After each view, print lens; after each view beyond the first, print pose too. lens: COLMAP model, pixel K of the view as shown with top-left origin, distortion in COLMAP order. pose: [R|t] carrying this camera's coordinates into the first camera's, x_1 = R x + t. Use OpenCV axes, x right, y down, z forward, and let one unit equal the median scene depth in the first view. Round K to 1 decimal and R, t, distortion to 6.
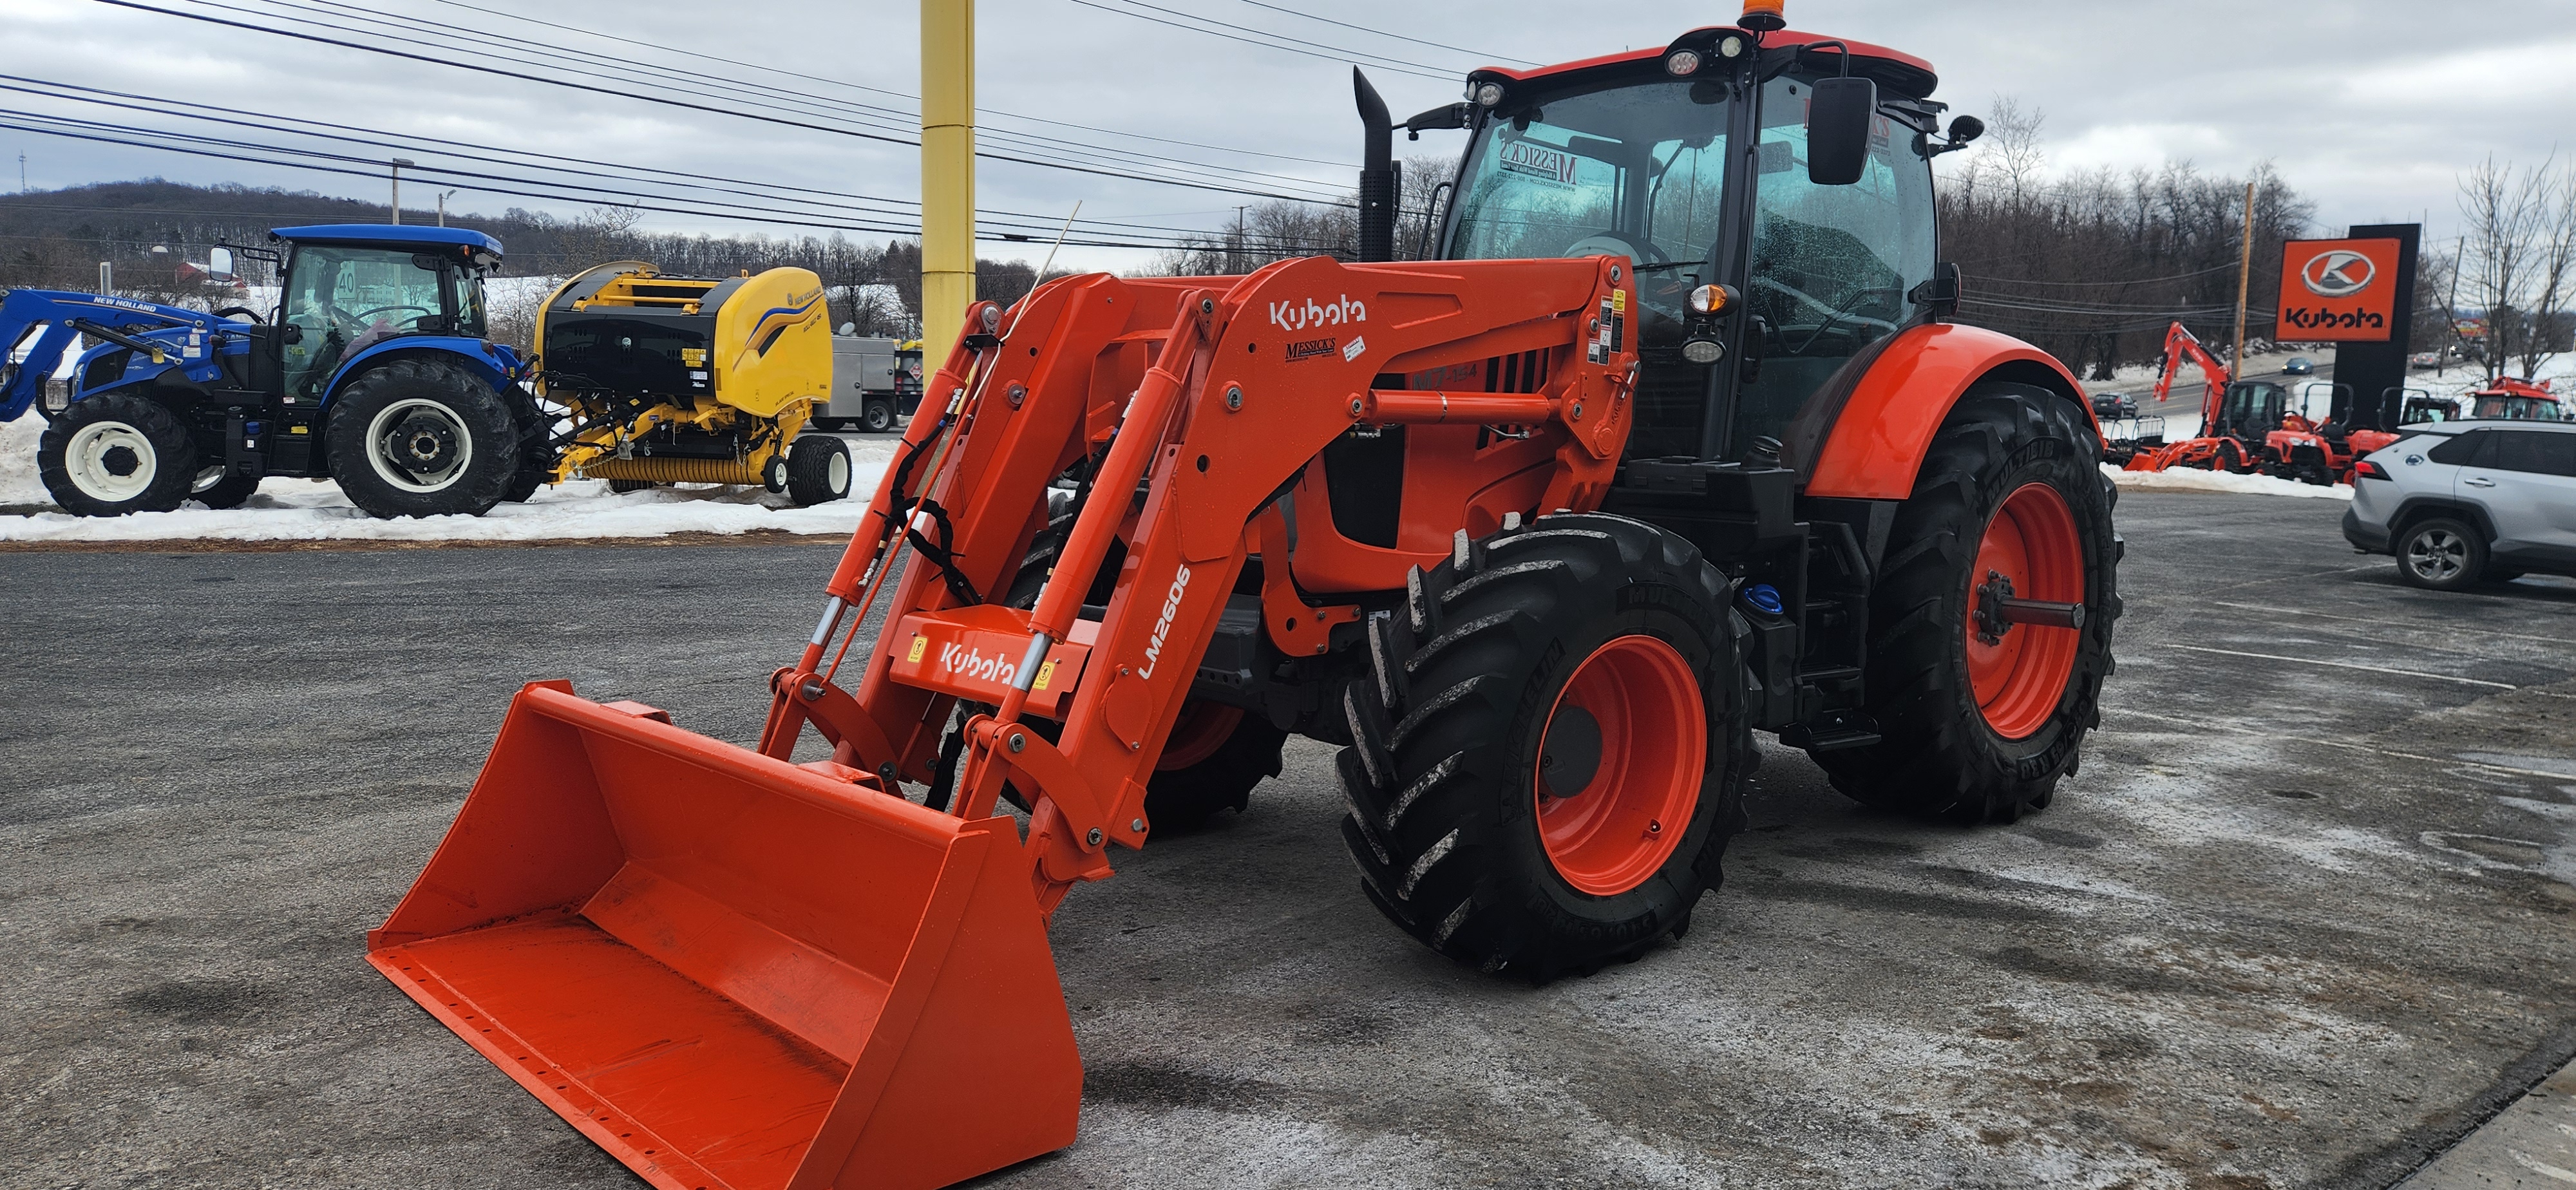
lens RADIAL K [[1735.9, 0, 1337.0], [0, 1735.9, 597.6], [0, 0, 1]] dist [0.043065, -0.002815]
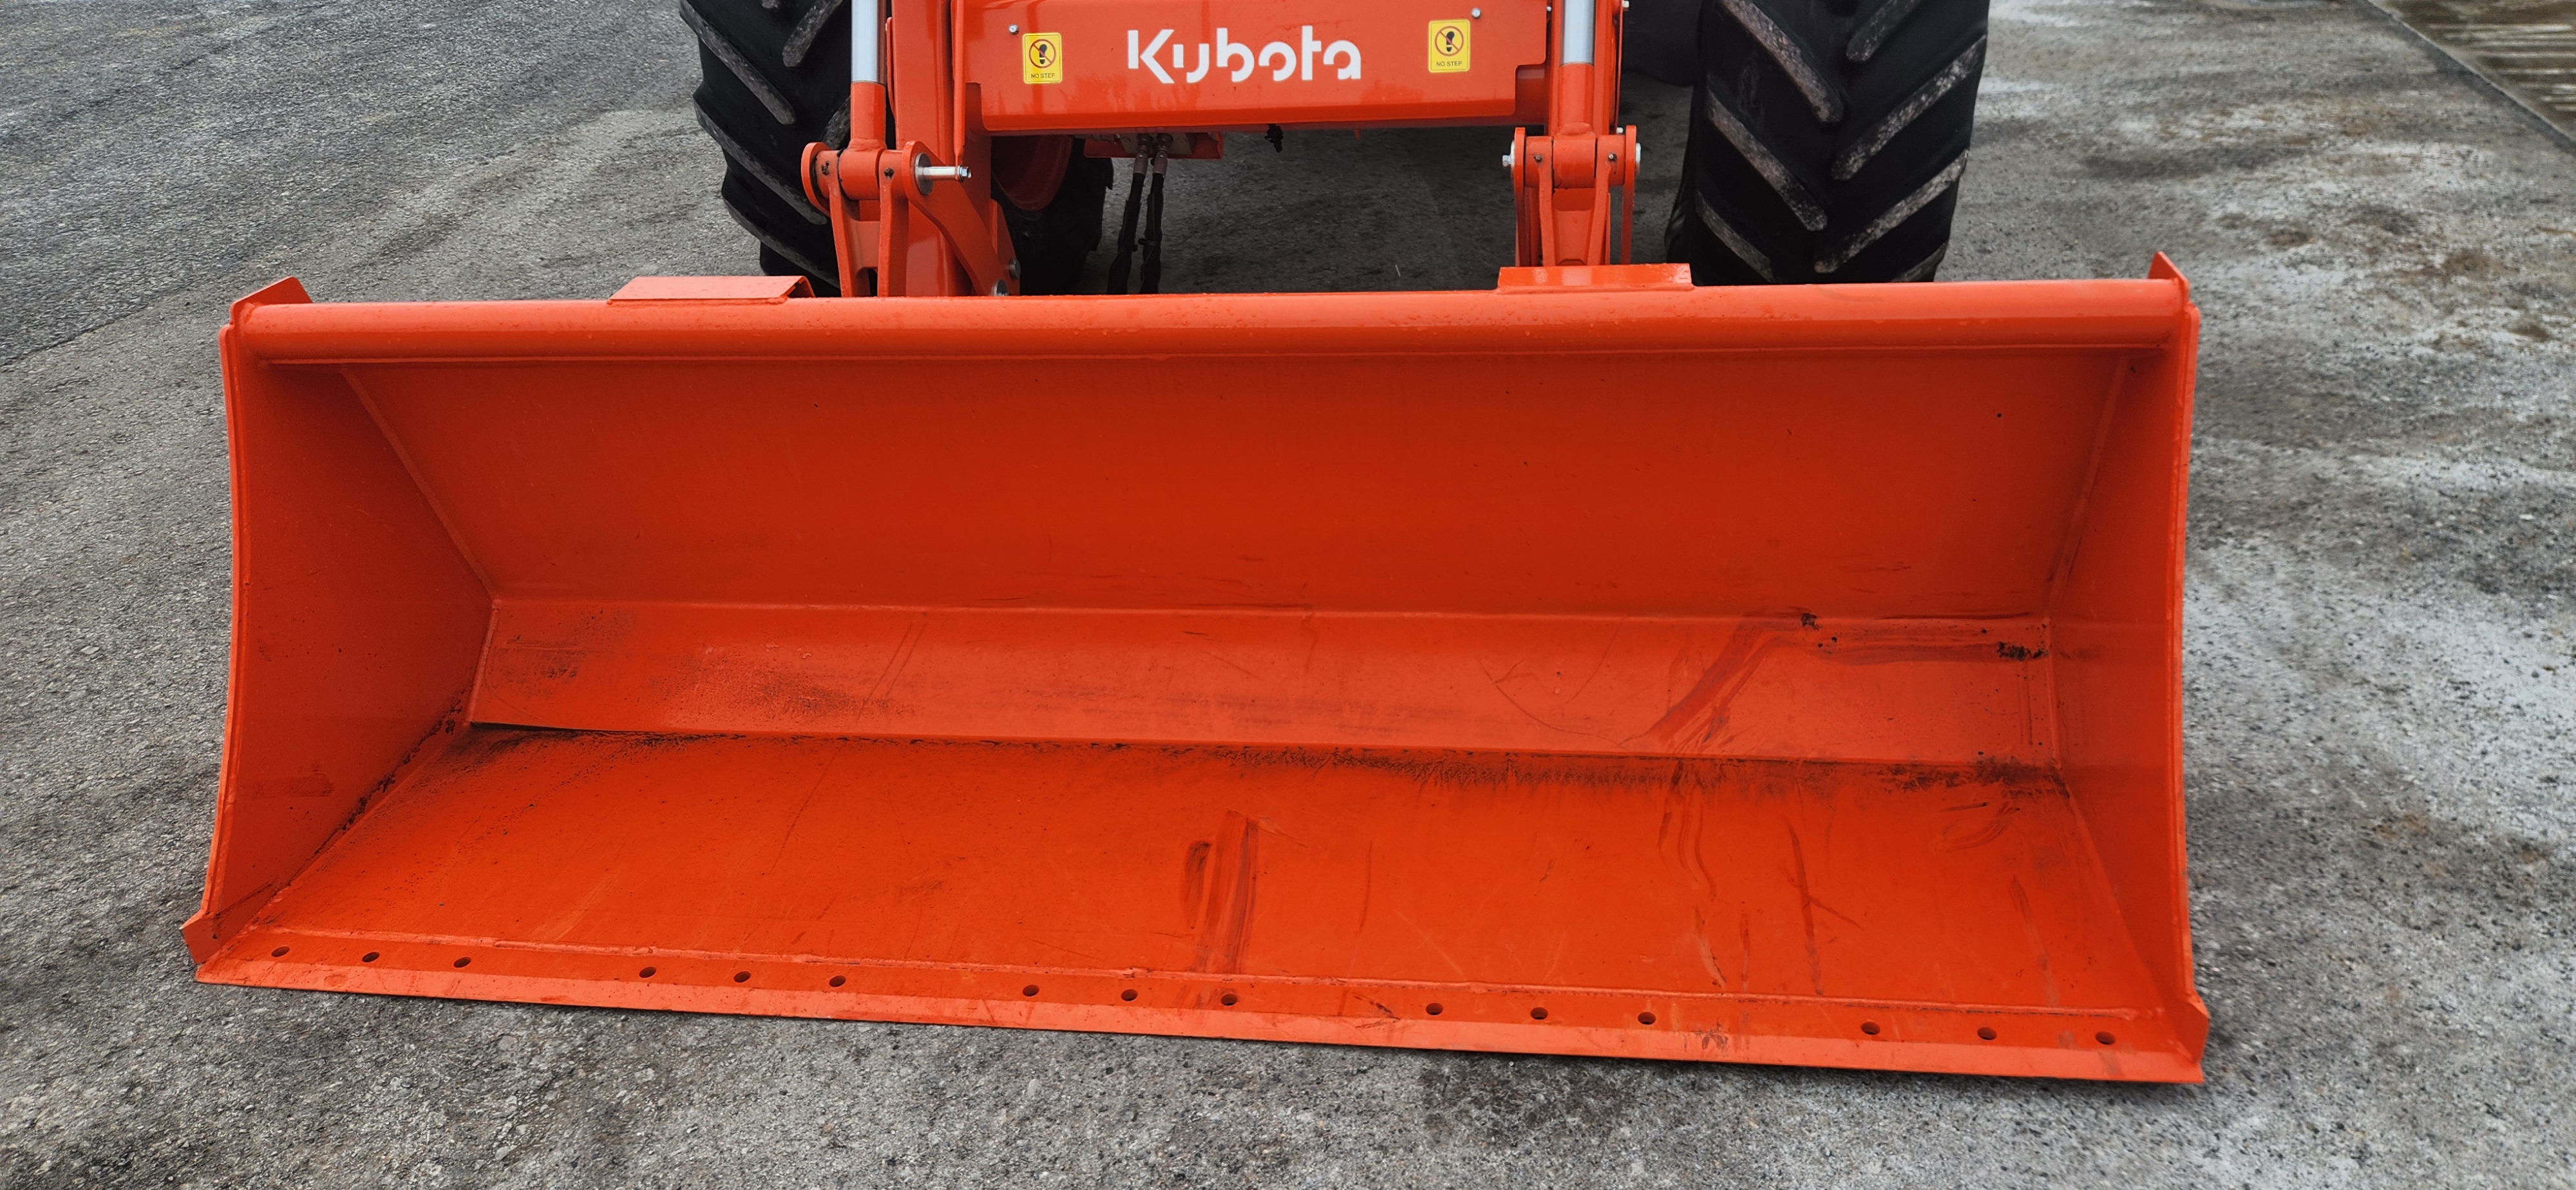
lens RADIAL K [[1735.9, 0, 1337.0], [0, 1735.9, 597.6], [0, 0, 1]] dist [0.043065, -0.002815]
pose [[0.781807, -0.351288, 0.515145, -0.454145], [0.131250, 0.900394, 0.414807, -0.028940], [-0.609550, -0.256687, 0.750041, 0.437995]]
